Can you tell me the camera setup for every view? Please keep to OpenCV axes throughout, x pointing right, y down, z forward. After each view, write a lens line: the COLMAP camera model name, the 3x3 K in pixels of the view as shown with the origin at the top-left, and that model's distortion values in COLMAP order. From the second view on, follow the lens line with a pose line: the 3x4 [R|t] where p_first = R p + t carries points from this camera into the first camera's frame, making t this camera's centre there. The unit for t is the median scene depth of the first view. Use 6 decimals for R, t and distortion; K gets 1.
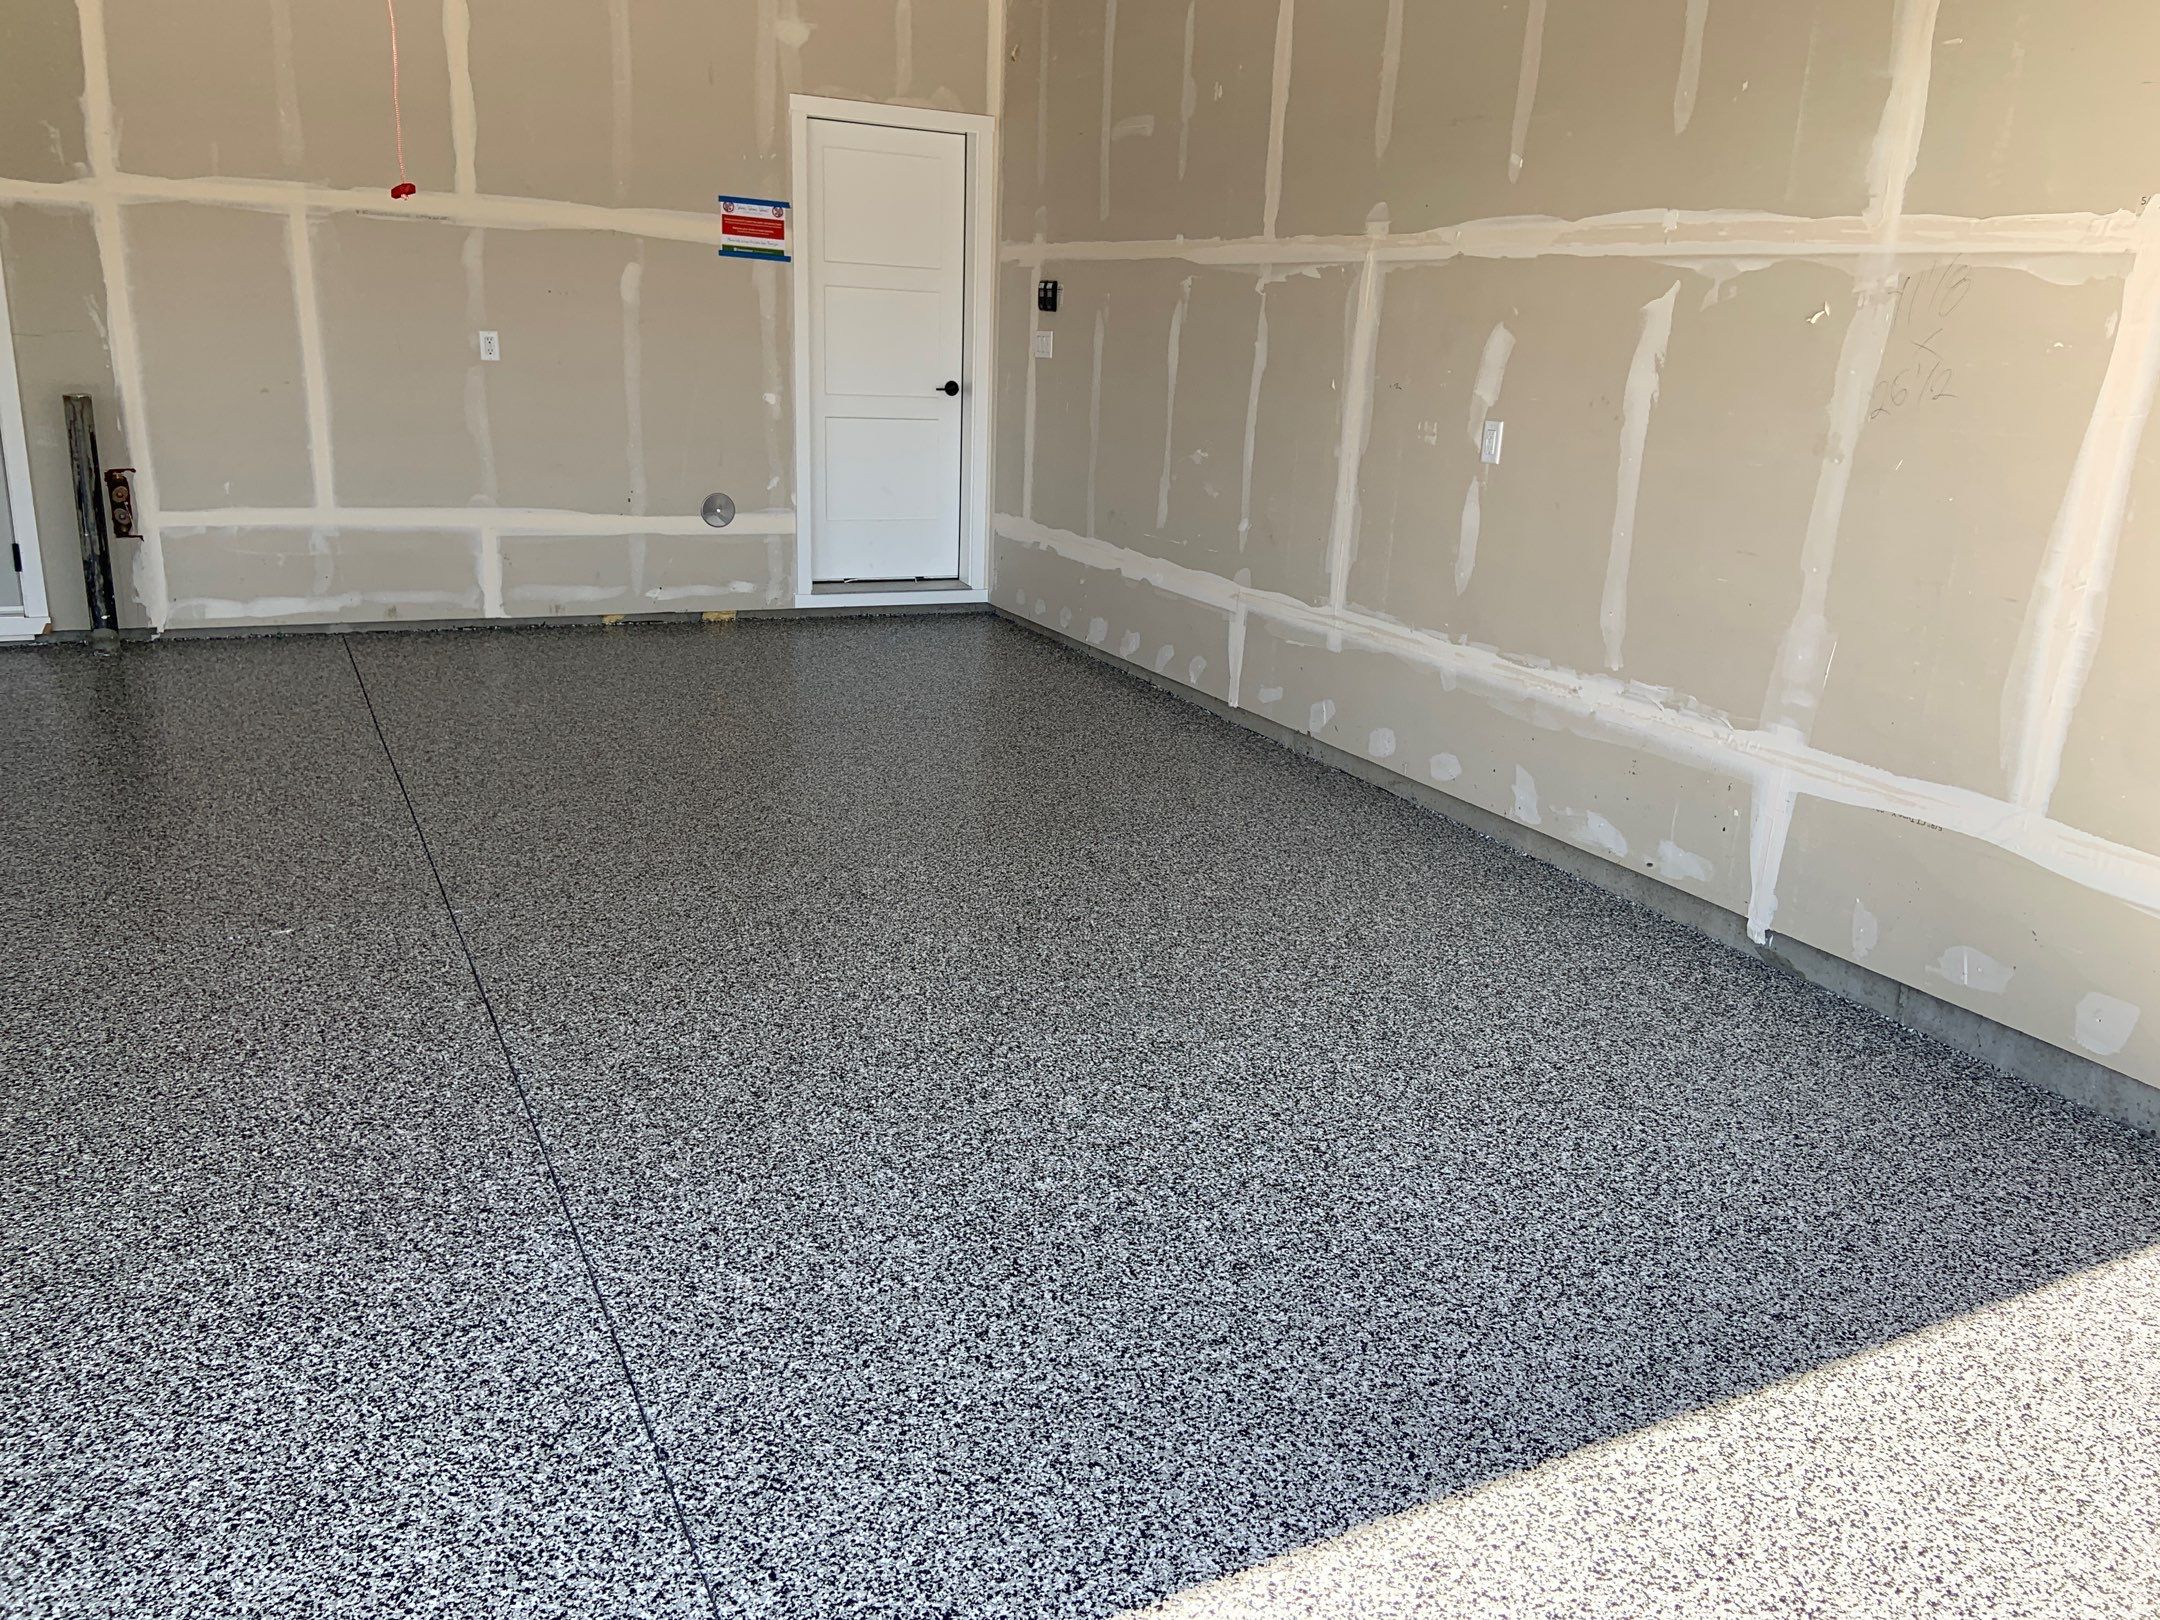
lens RADIAL K [[1627.2, 0, 1099.9], [0, 1627.2, 810.0], [0, 0, 1]] dist [0.121868, -0.148769]
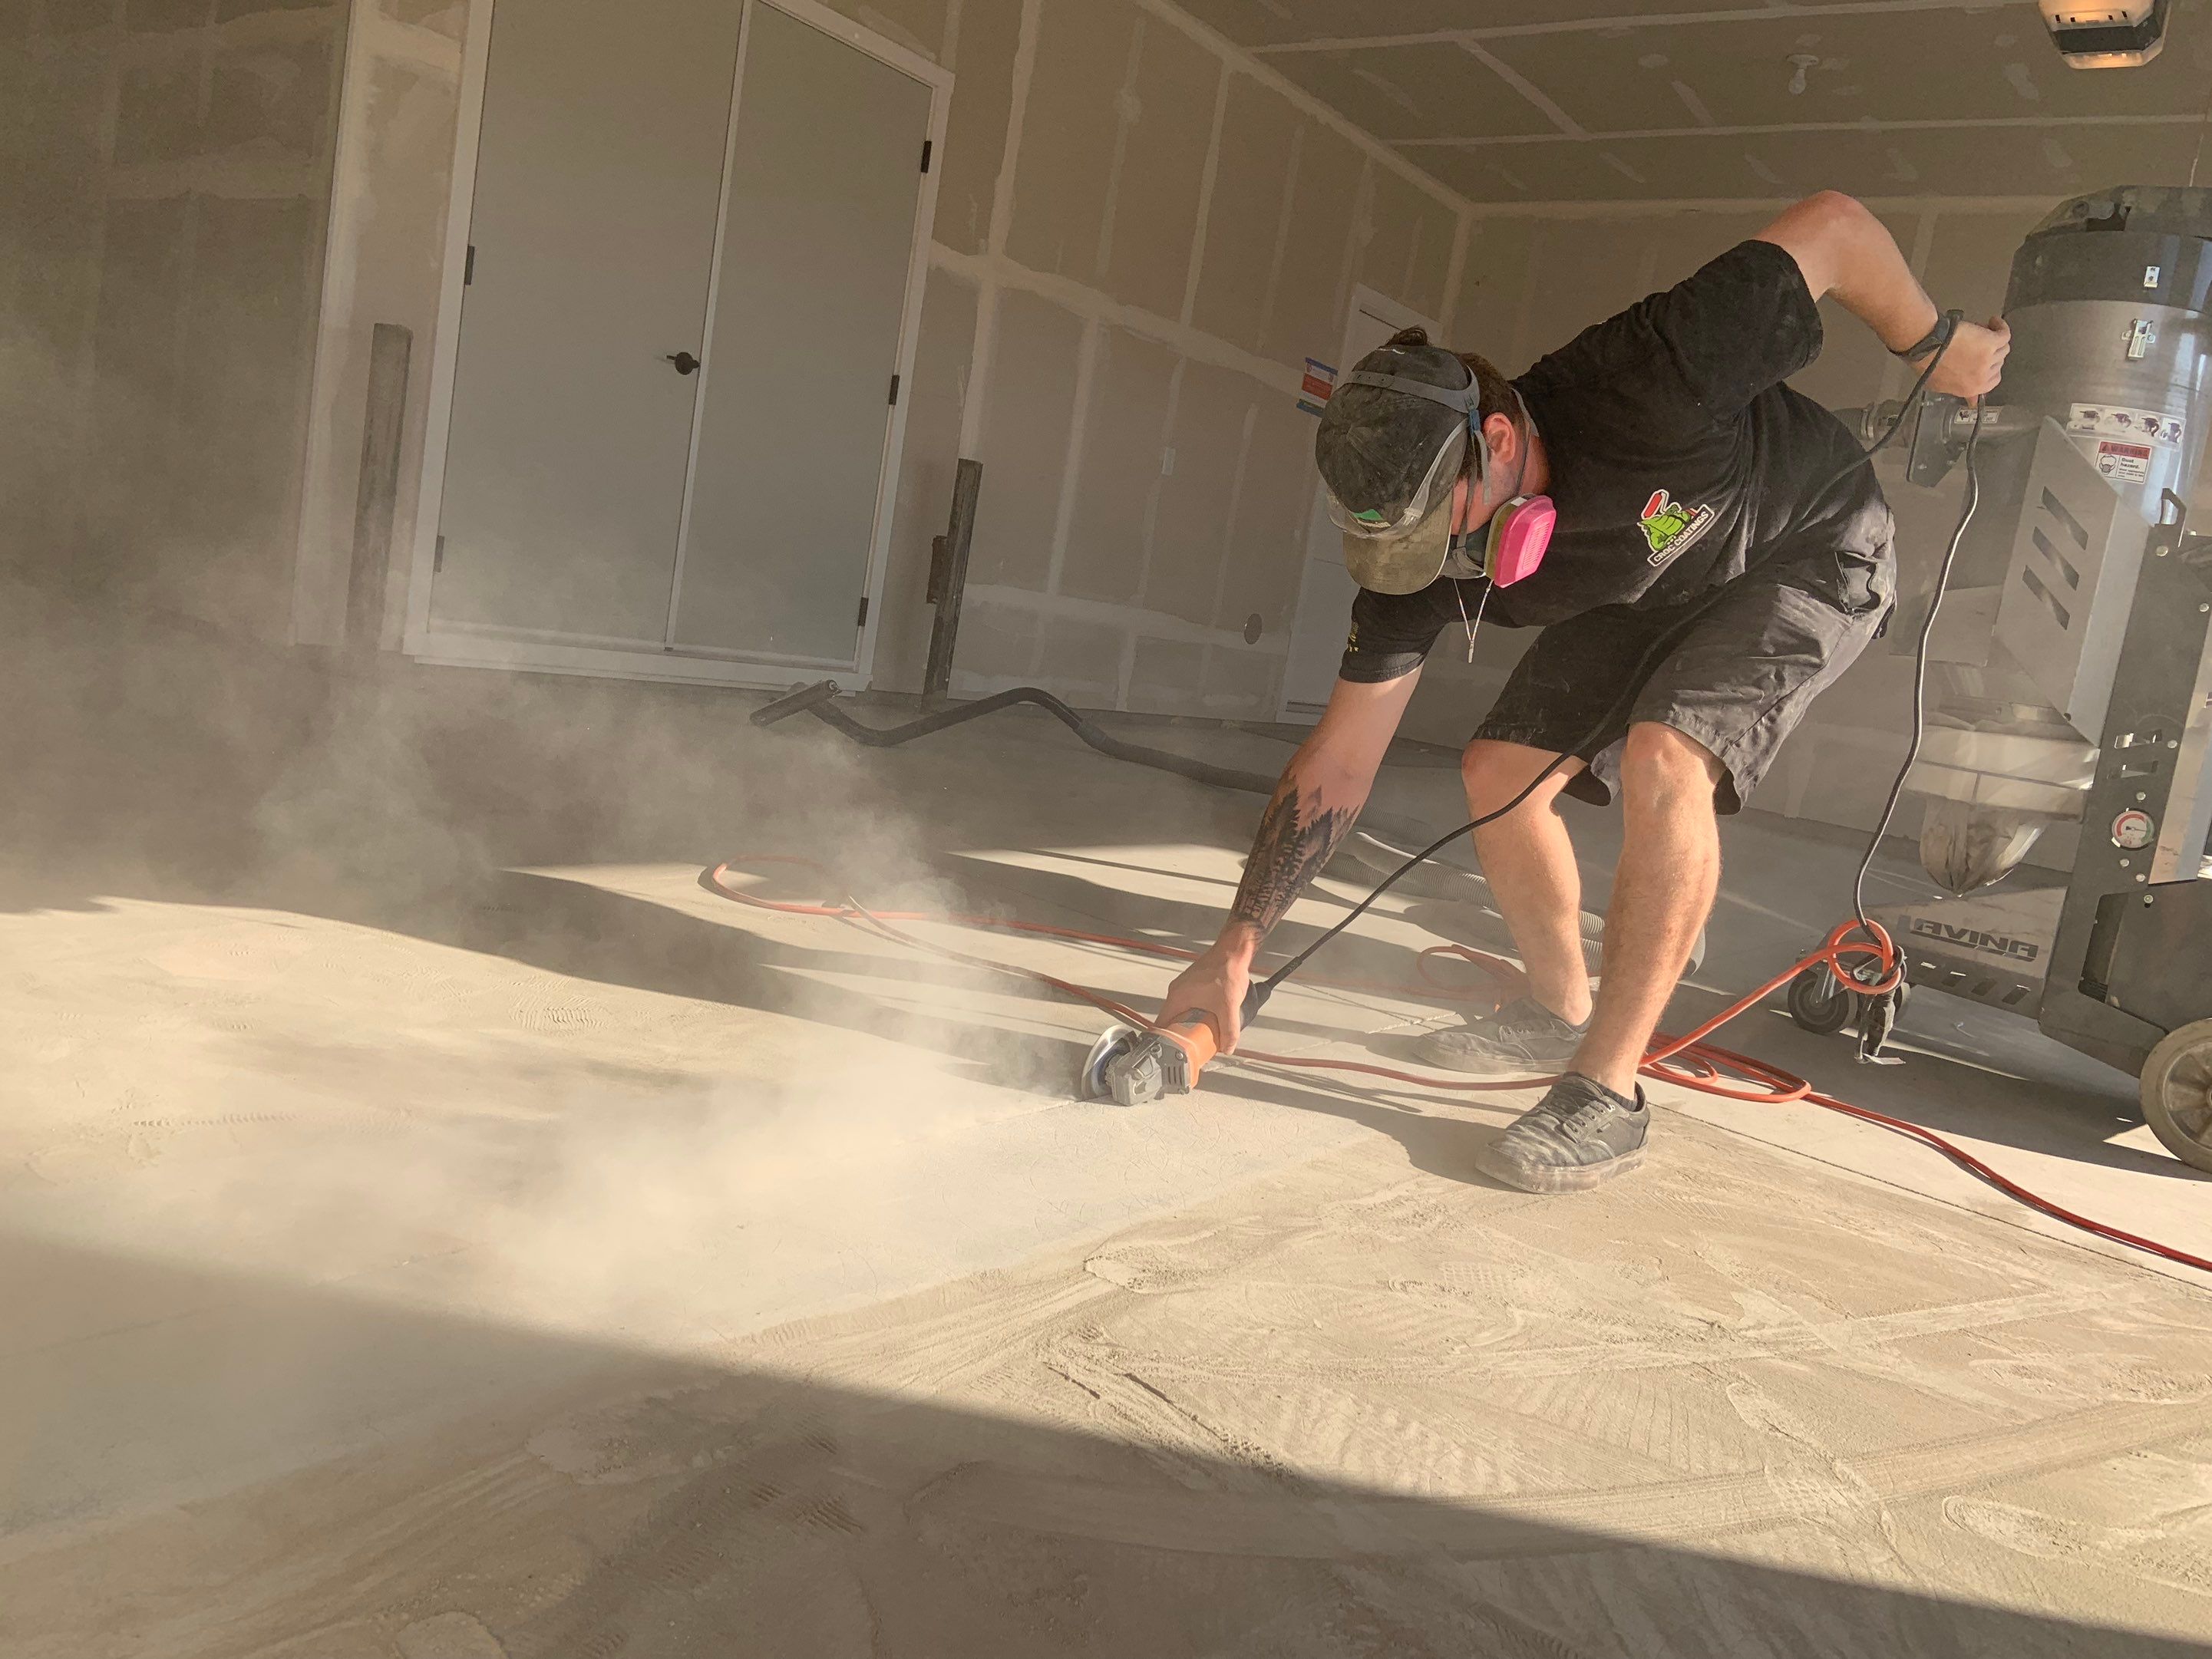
lens RADIAL K [[1666.2, 0, 1120.0], [0, 1666.2, 819.4], [0, 0, 1]] dist [0.121868, -0.148769]
pose [[0.901433, 0.045787, 0.430491, -0.933136], [0.003040, 0.993697, -0.112055, 0.081131], [-0.432908, 0.102319, 0.895612, 0.064521]]
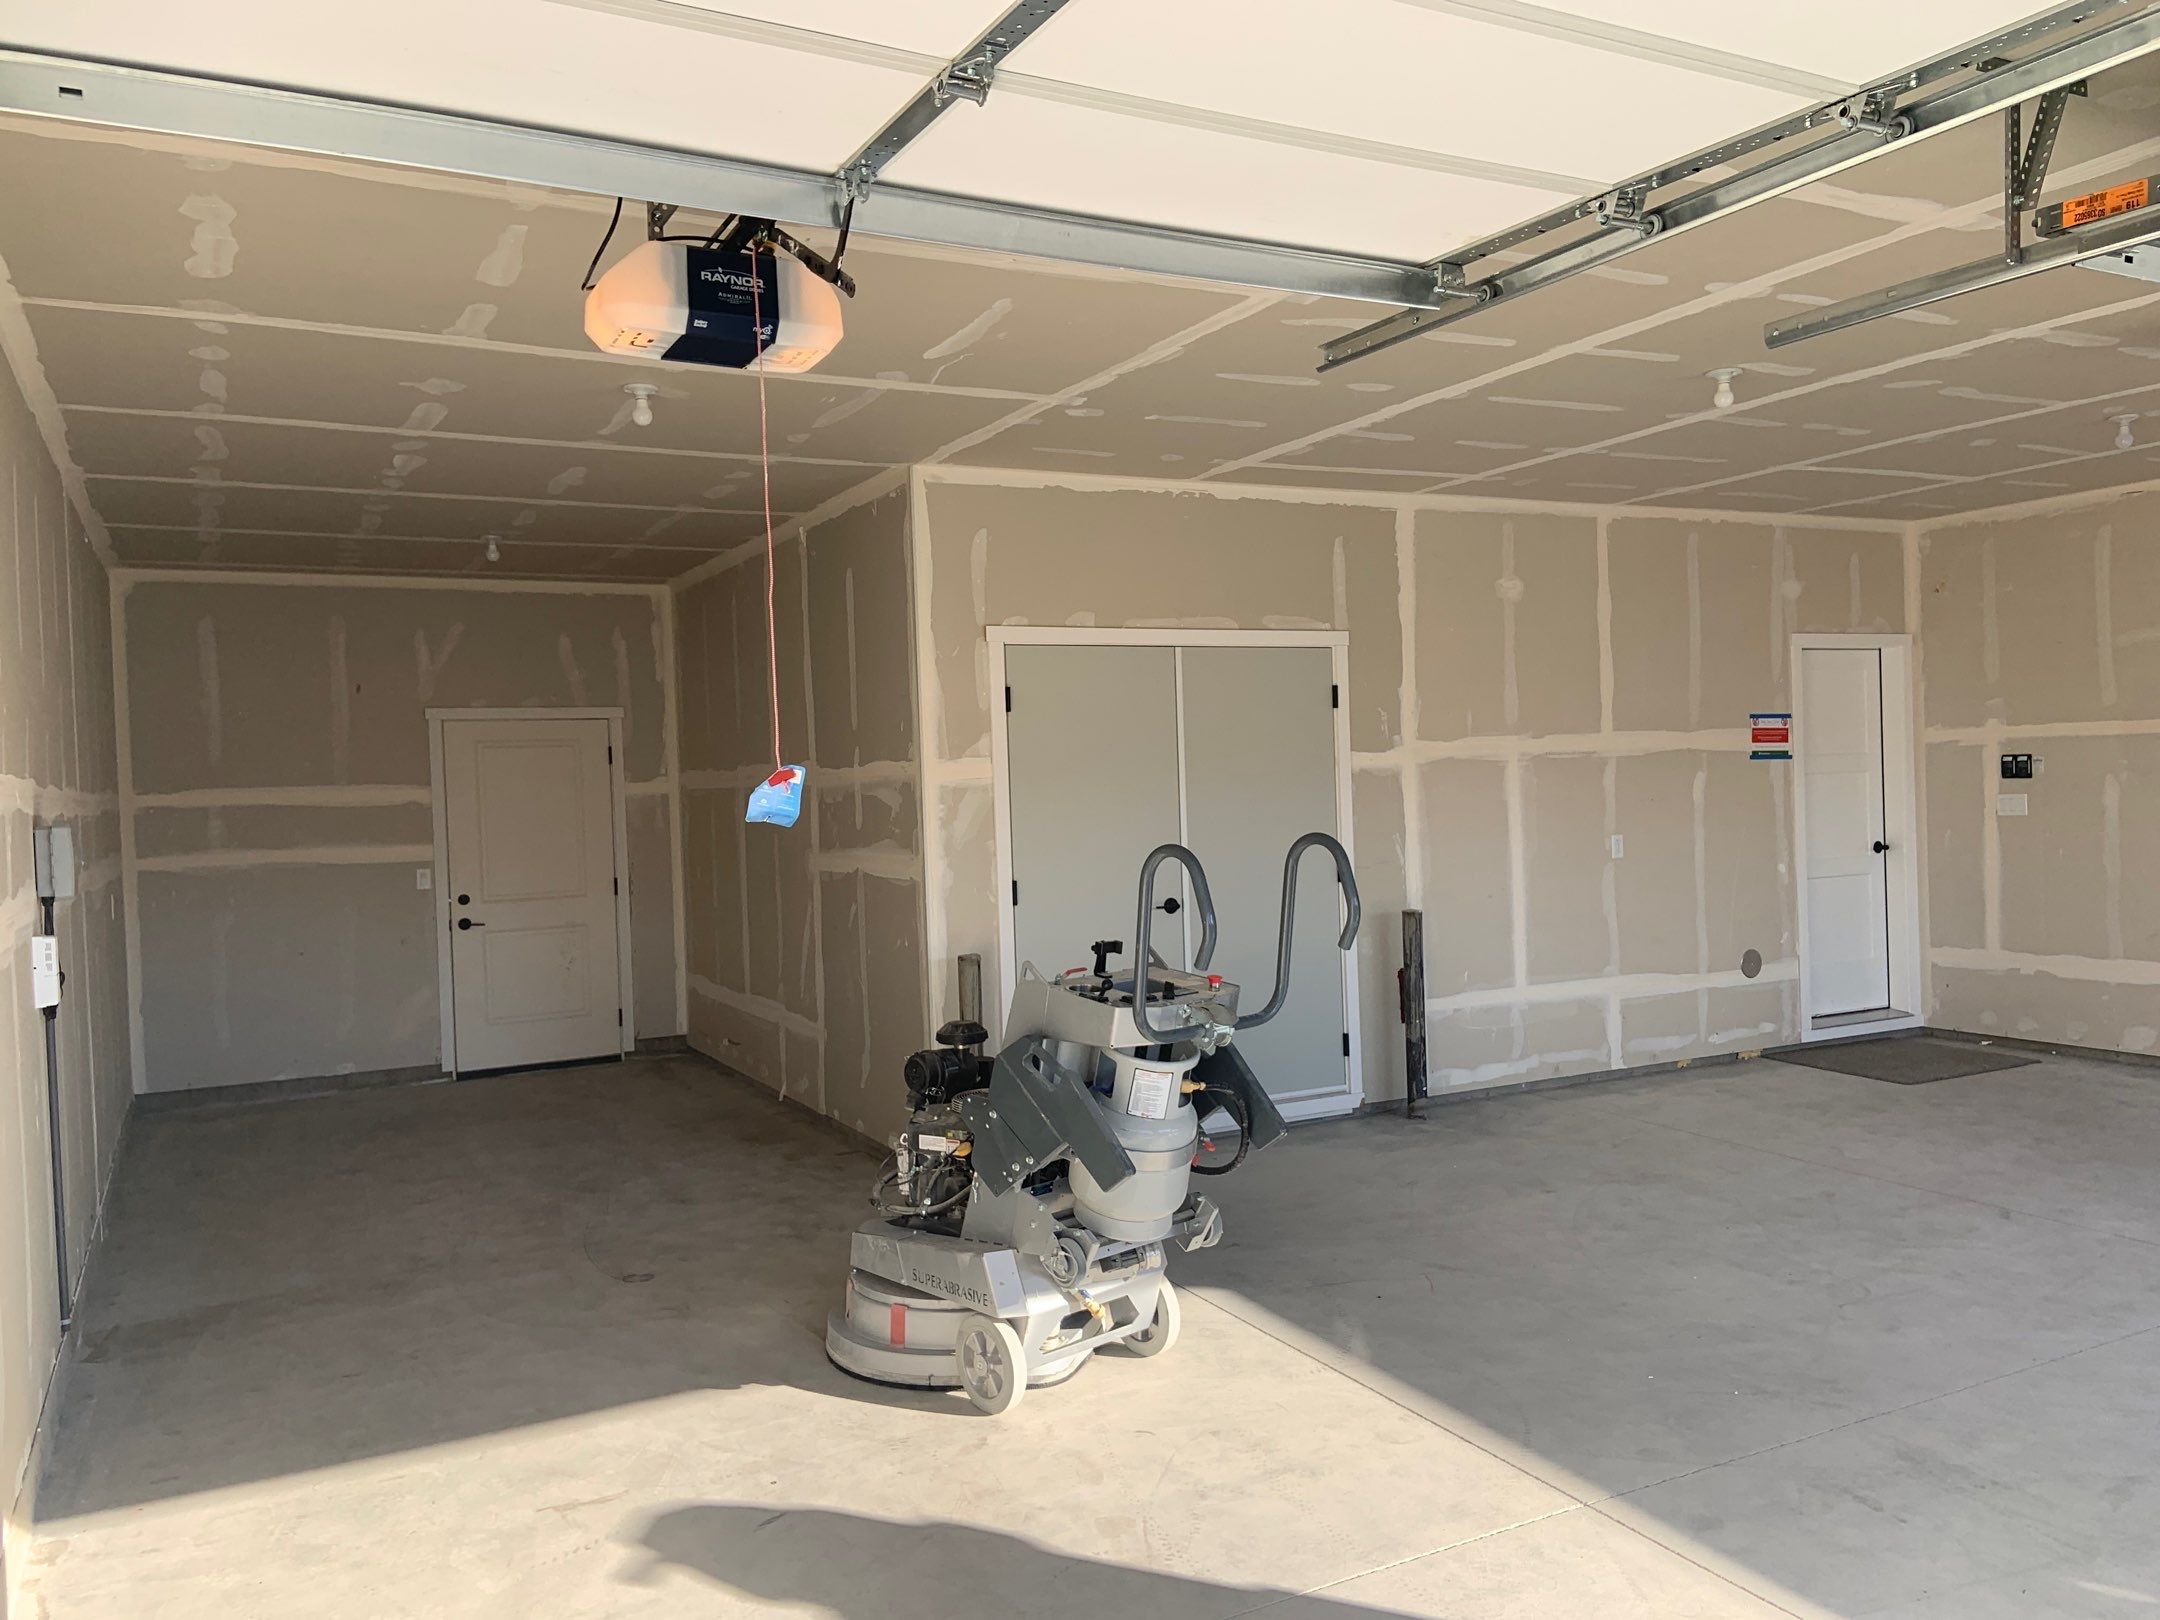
lens RADIAL K [[1627.2, 0, 1084.2], [0, 1627.2, 815.2], [0, 0, 1]] dist [0.121868, -0.148769]
pose [[0.996649, -0.081784, -0.001236, -0.827786], [0.078490, 0.960540, -0.266836, -0.007589], [0.023010, 0.265845, 0.963741, -0.210768]]
